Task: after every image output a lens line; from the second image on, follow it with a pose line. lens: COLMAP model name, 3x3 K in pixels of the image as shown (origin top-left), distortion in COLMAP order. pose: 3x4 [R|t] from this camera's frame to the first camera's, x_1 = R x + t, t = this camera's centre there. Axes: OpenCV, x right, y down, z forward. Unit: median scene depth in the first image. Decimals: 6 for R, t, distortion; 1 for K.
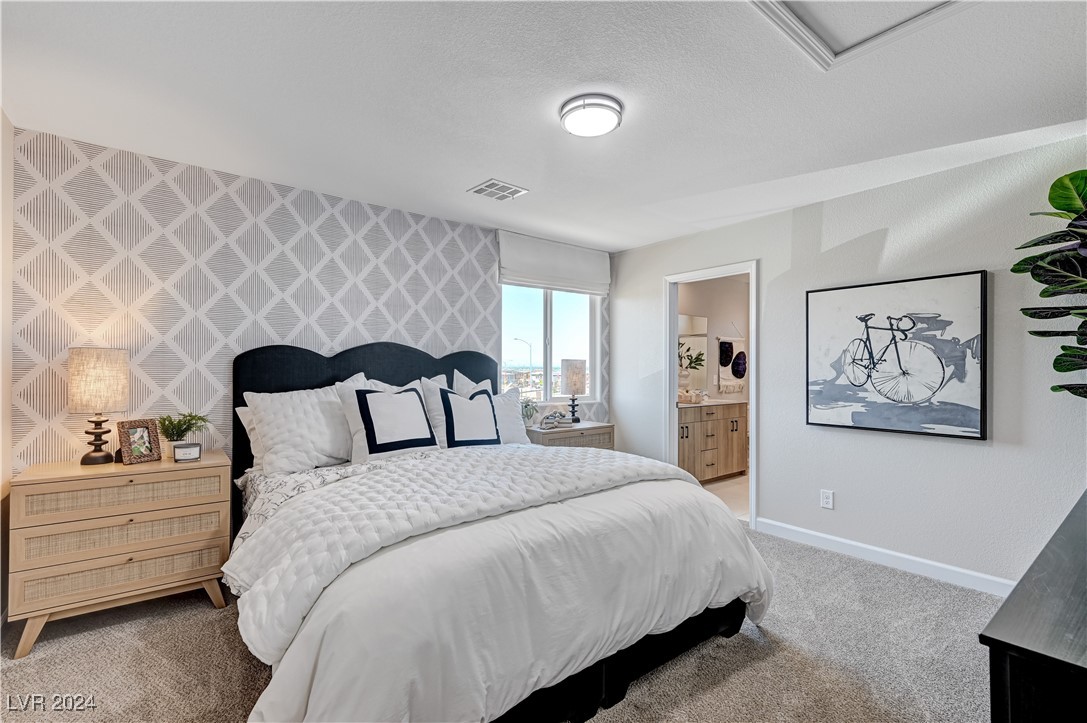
lens RADIAL K [[477.3, 0, 545.3], [0, 477.3, 365.1], [0, 0, 1]] dist [-0.002556, 0.000422]
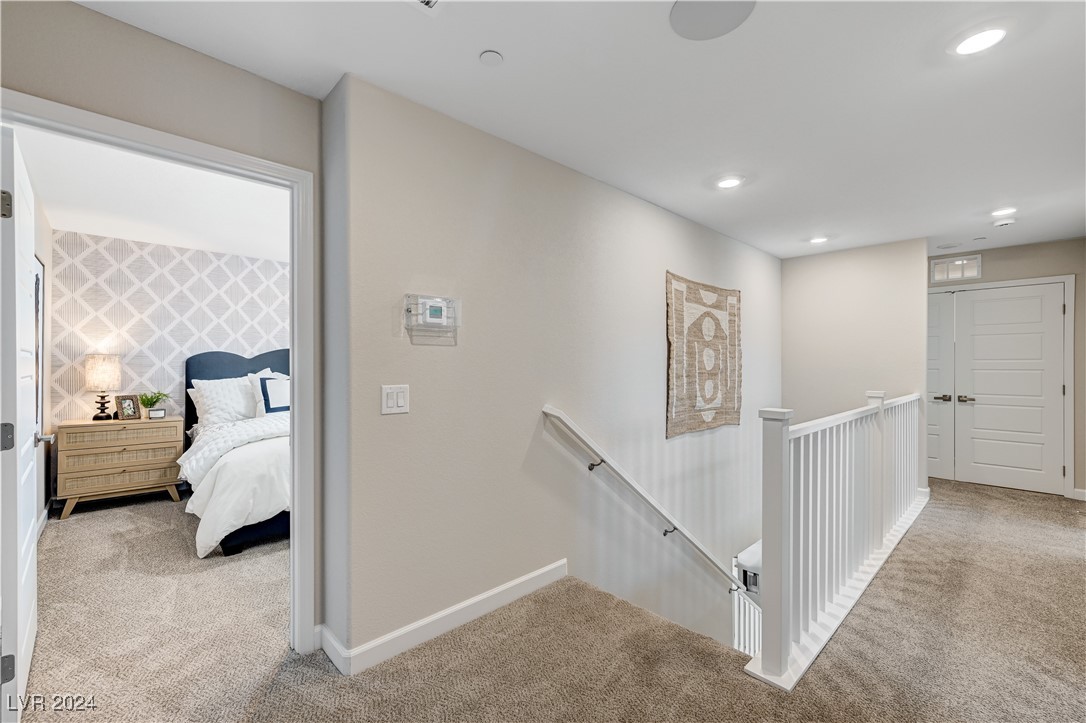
lens RADIAL K [[448.4, 0, 546.9], [0, 448.4, 361.4], [0, 0, 1]] dist [-0.001465, -0.000448]
pose [[0.996334, -0.001776, 0.085535, 0.556662], [0.001944, 0.999996, -0.001891, -0.003225], [-0.085531, 0.002050, 0.996333, -0.791524]]
